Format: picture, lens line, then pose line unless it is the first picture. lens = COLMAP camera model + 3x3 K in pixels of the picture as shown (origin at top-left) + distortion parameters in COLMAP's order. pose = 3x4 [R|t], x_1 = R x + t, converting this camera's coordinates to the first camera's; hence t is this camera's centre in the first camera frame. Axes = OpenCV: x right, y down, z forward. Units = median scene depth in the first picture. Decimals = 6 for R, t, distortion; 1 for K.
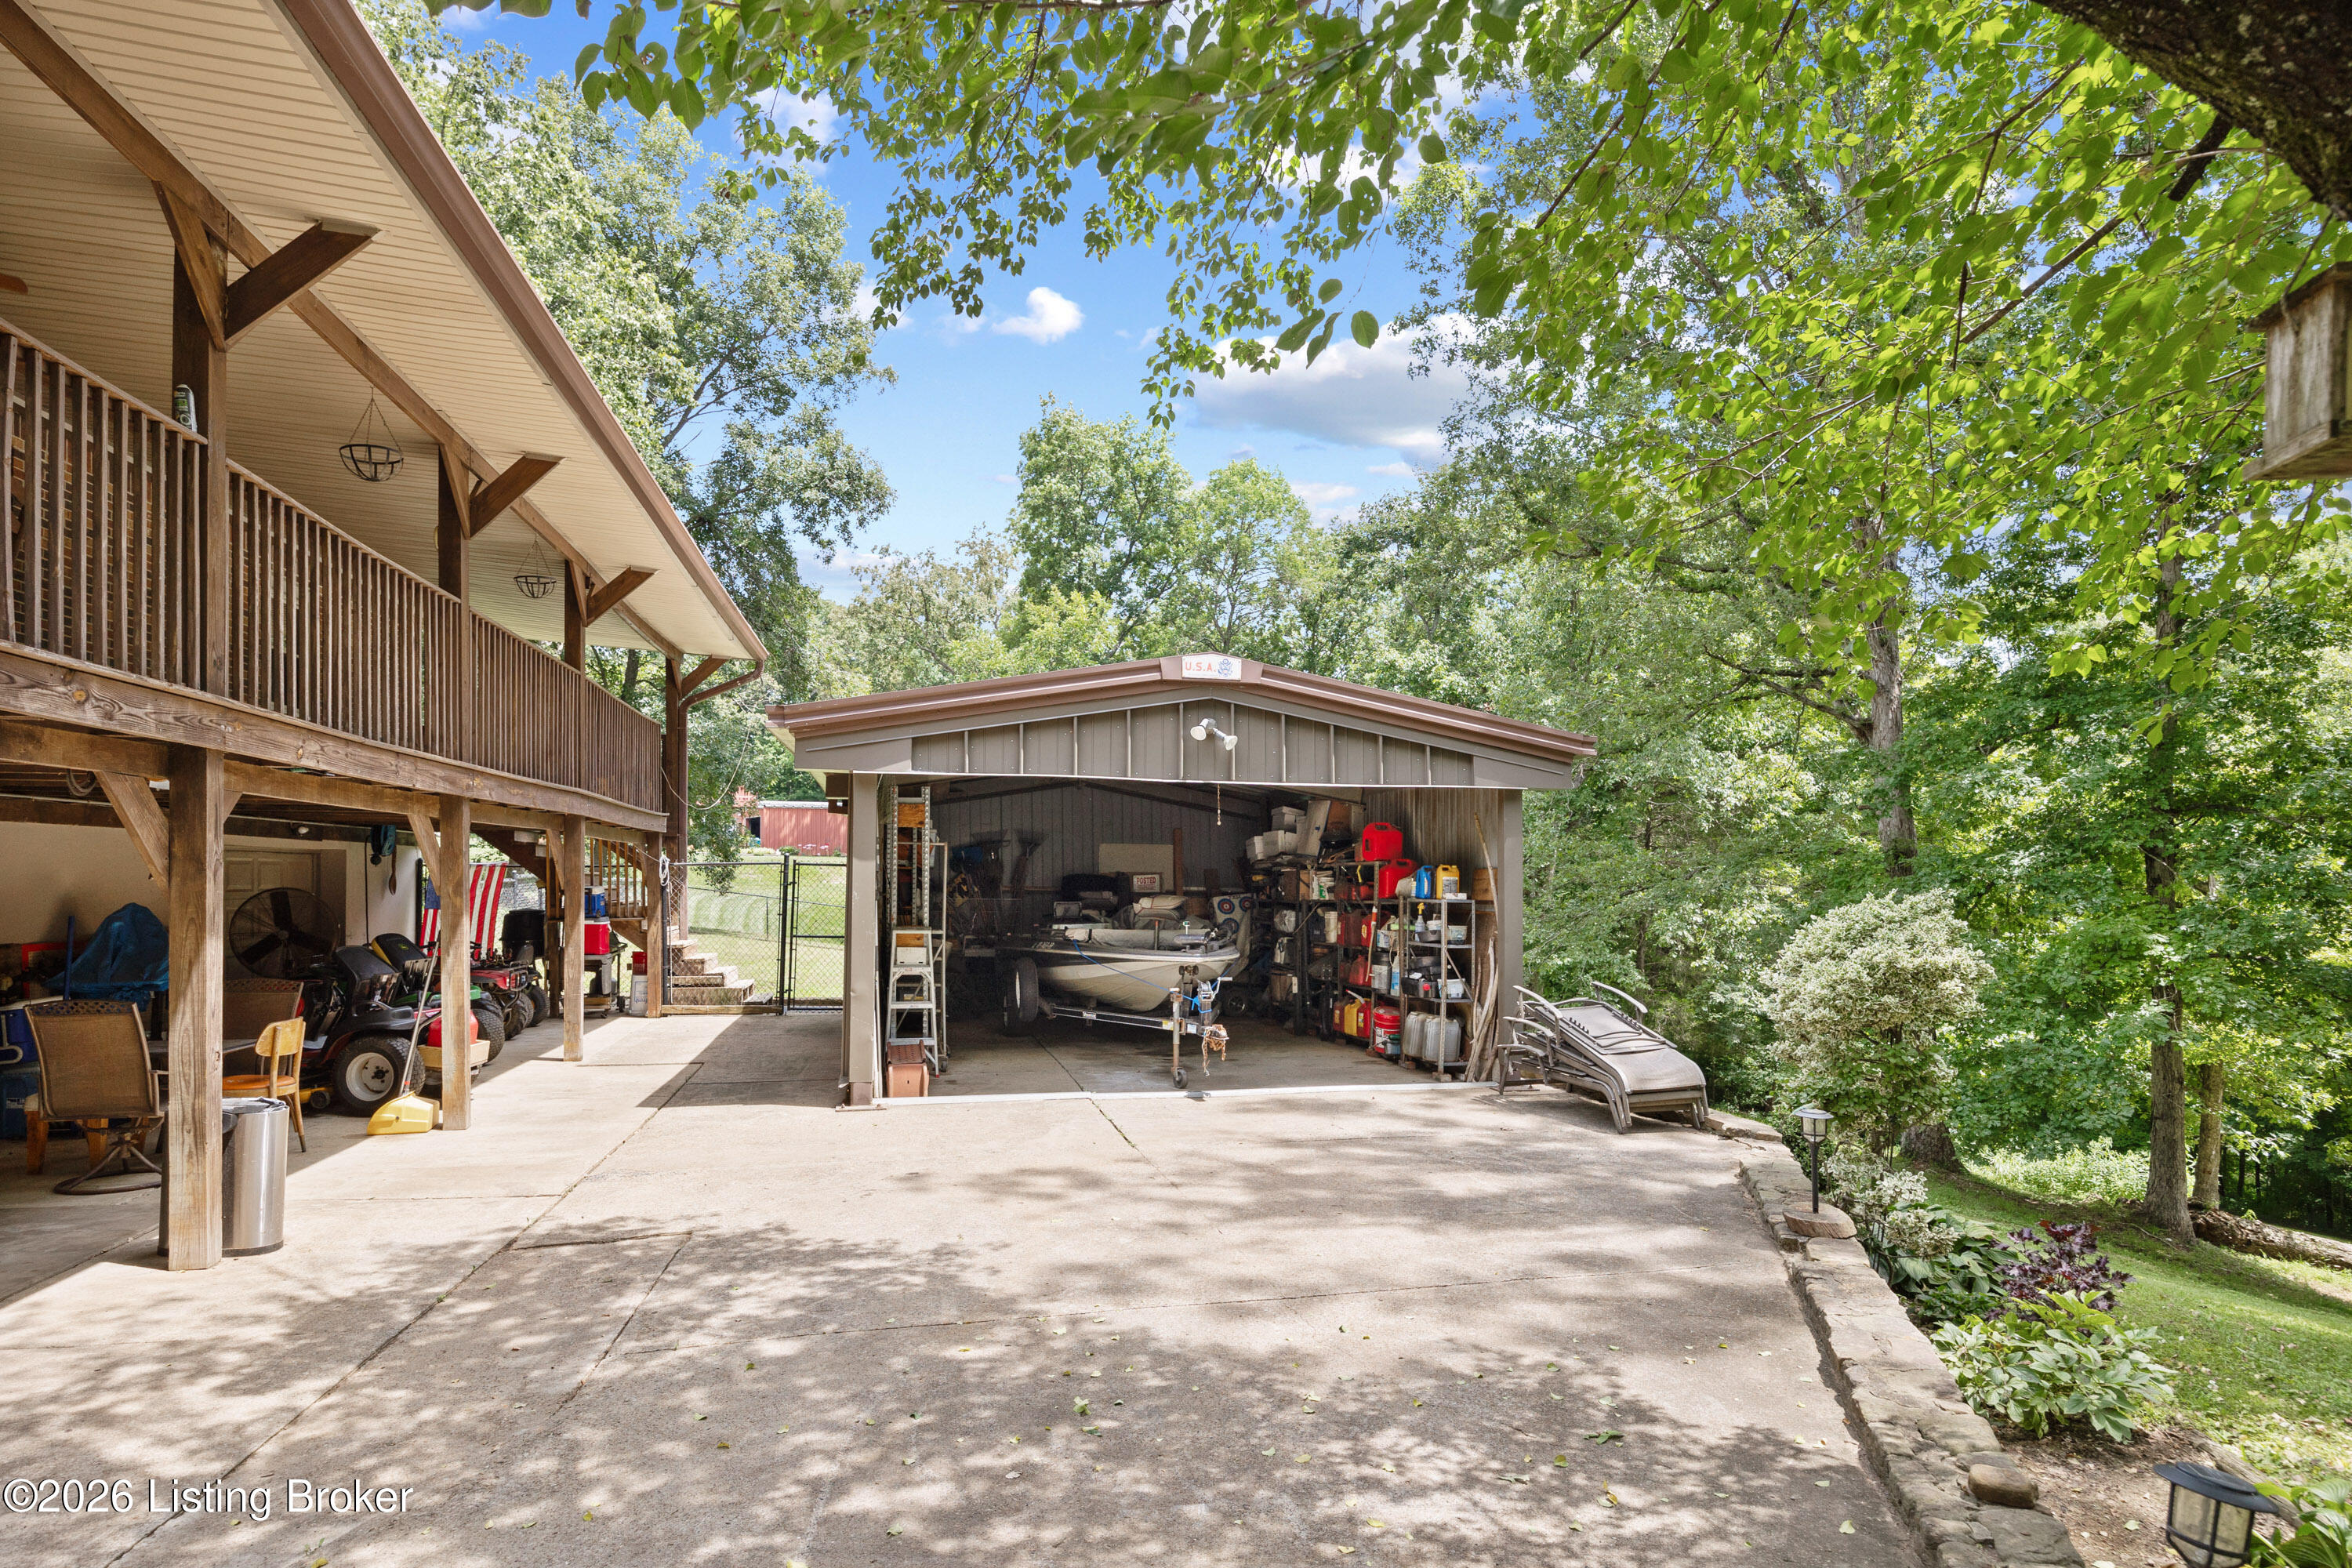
lens RADIAL K [[1267.2, 0, 1176.2], [0, 1267.2, 862.4], [0, 0, 1]] dist [-0.001035, -0.000165]
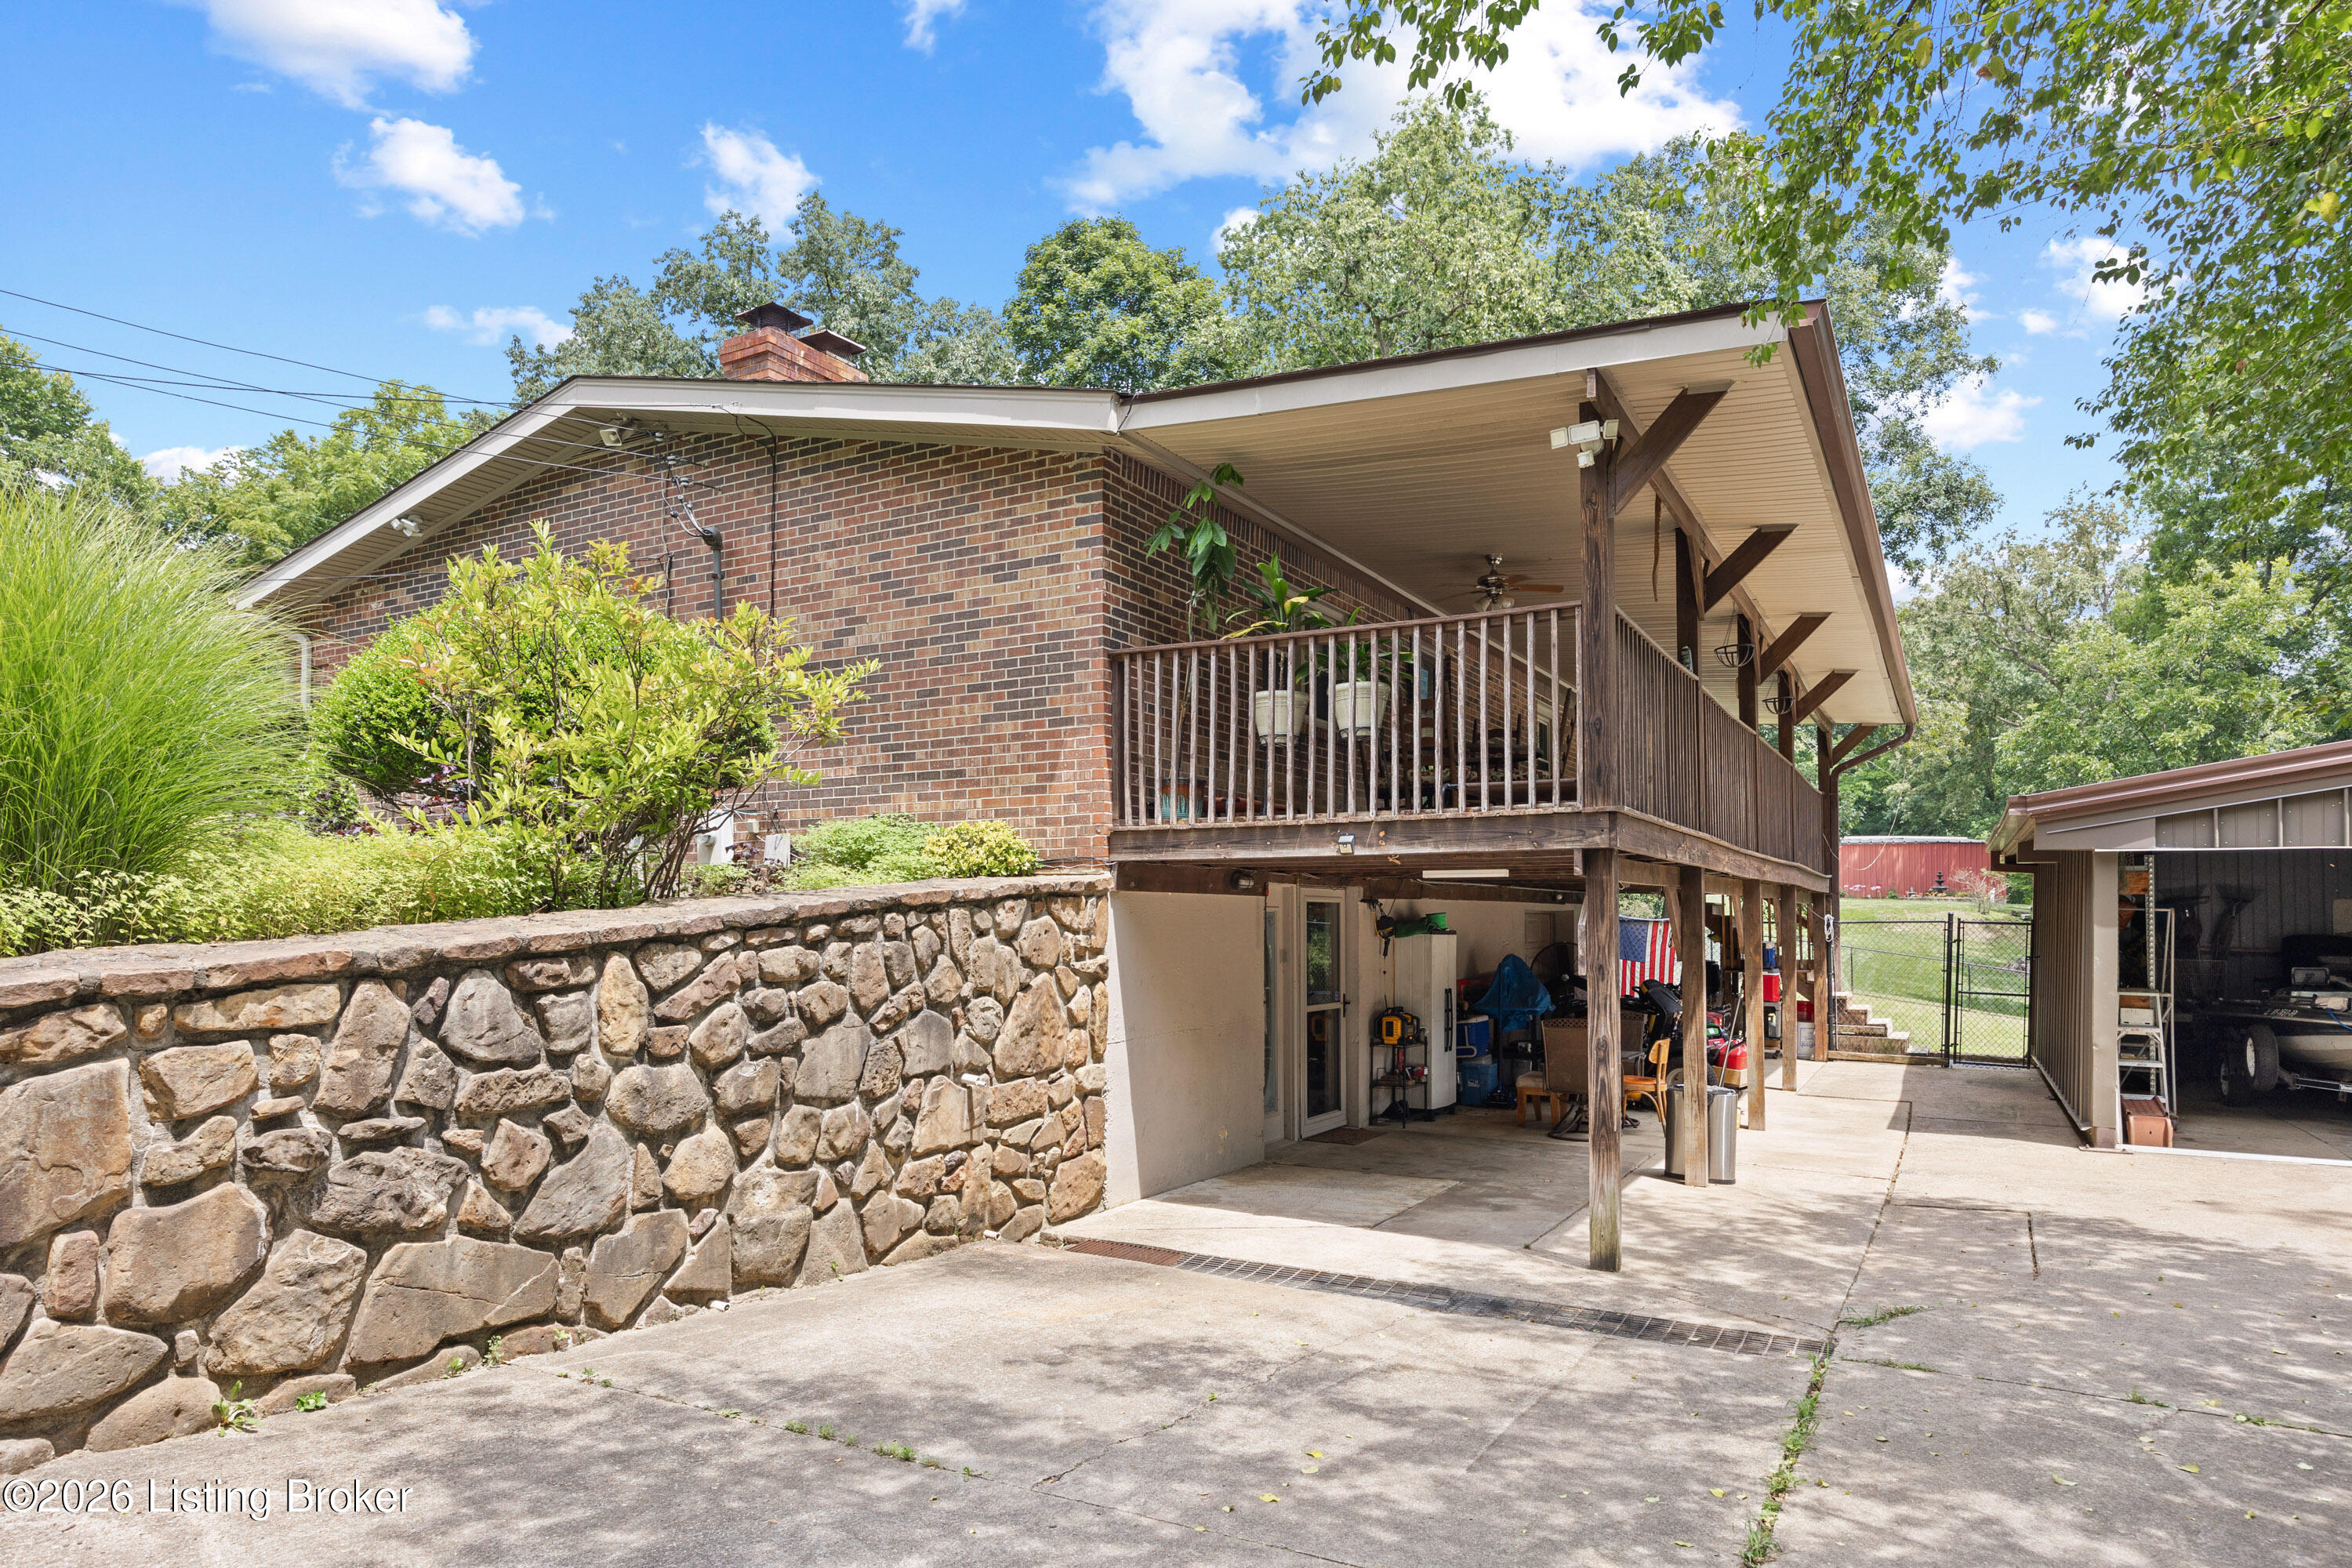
lens RADIAL K [[1407.9, 0, 1176.9], [0, 1407.9, 893.0], [0, 0, 1]] dist [-0.004727, -0.002027]
pose [[0.755436, -0.007285, -0.655182, -0.032726], [0.003107, 0.999967, -0.007536, -0.016406], [0.655215, 0.003657, 0.755434, -0.290125]]
